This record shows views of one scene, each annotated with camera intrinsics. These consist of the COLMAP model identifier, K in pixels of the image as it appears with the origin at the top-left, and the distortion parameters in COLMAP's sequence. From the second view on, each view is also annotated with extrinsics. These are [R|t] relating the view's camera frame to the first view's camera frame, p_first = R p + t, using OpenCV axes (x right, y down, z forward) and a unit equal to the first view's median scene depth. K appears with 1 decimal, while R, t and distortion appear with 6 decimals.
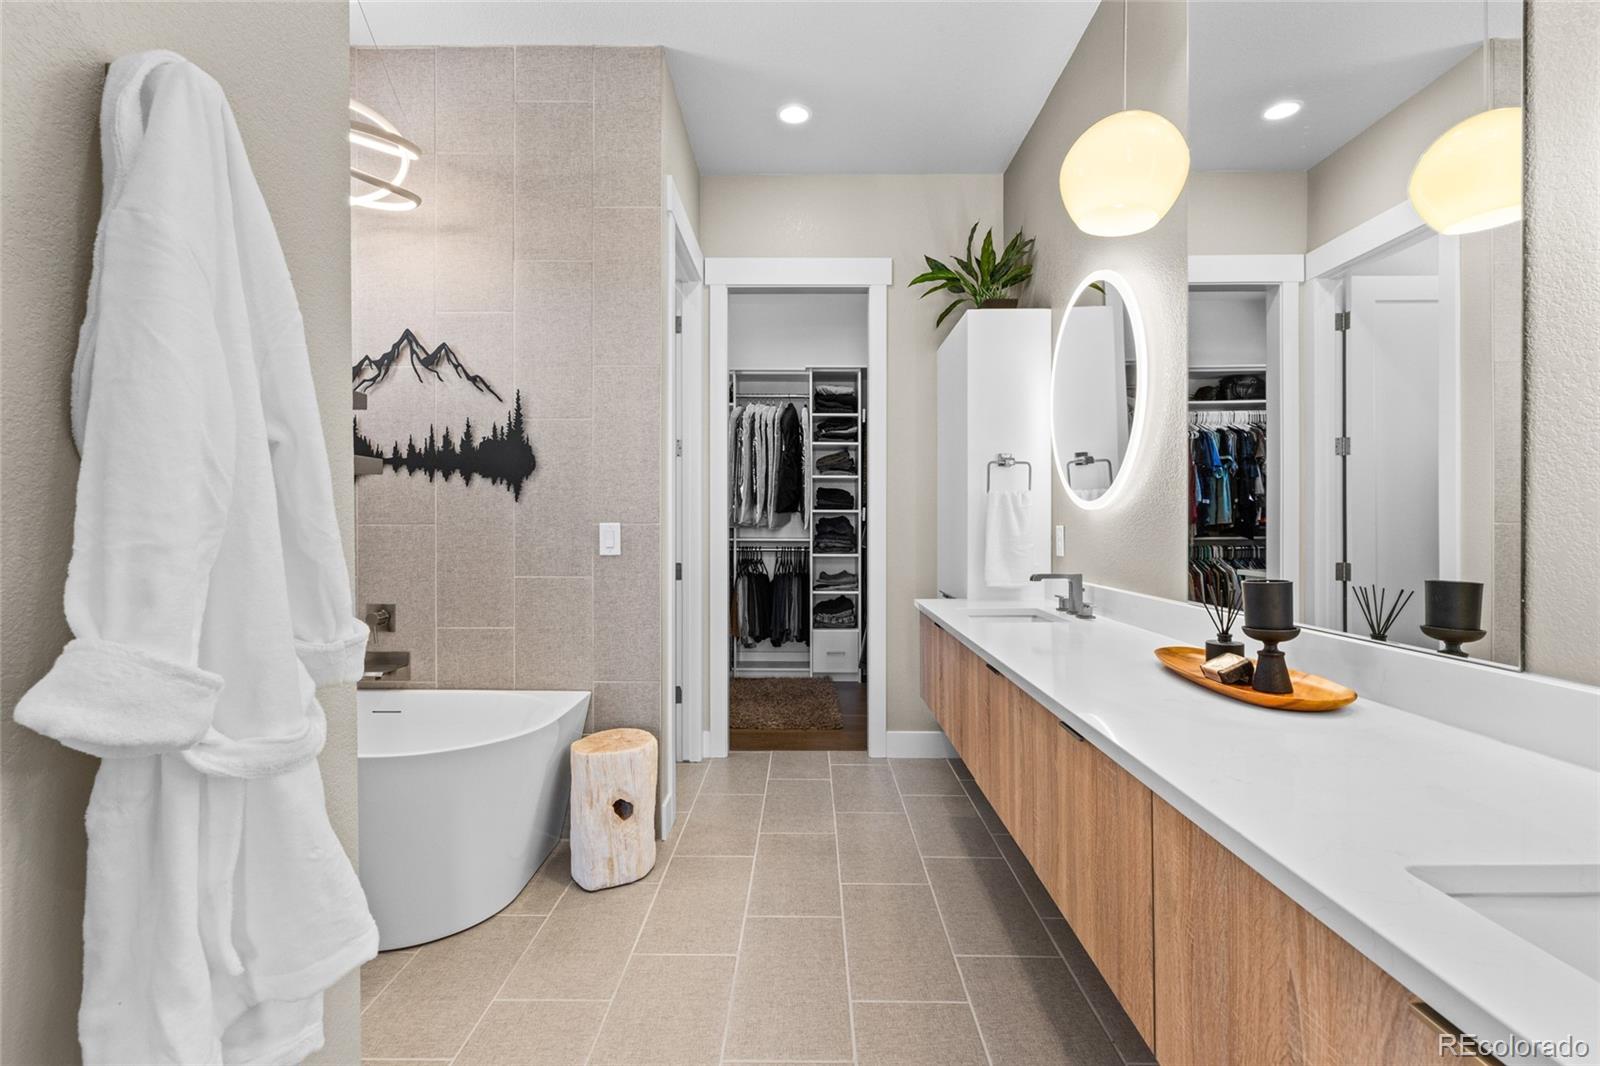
lens RADIAL K [[733.6, 0, 801.7], [0, 733.6, 538.2], [0, 0, 1]] dist [-0.002371, 0.000527]
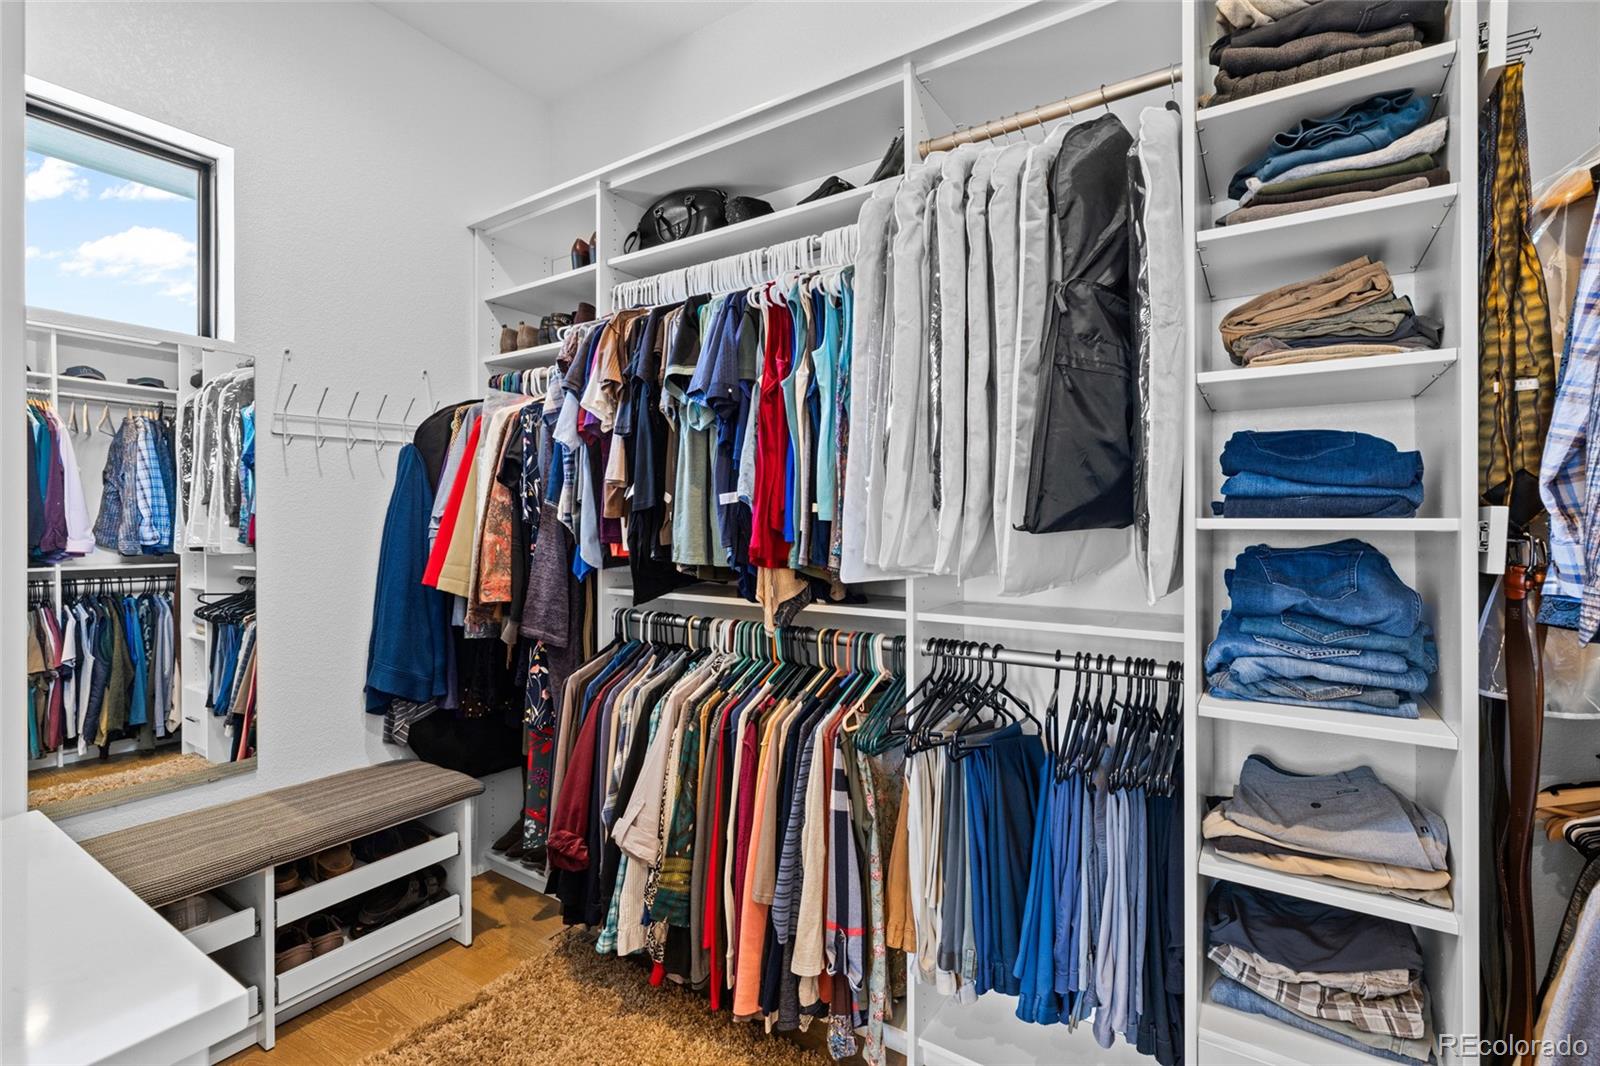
lens RADIAL K [[733.6, 0, 789.1], [0, 733.6, 522.3], [0, 0, 1]] dist [-0.002371, 0.000527]
pose [[0.834967, -0.000286, -0.550300, 0.034998], [0.003820, 0.999979, 0.005276, -0.039648], [0.550287, -0.006508, 0.834950, 0.728403]]
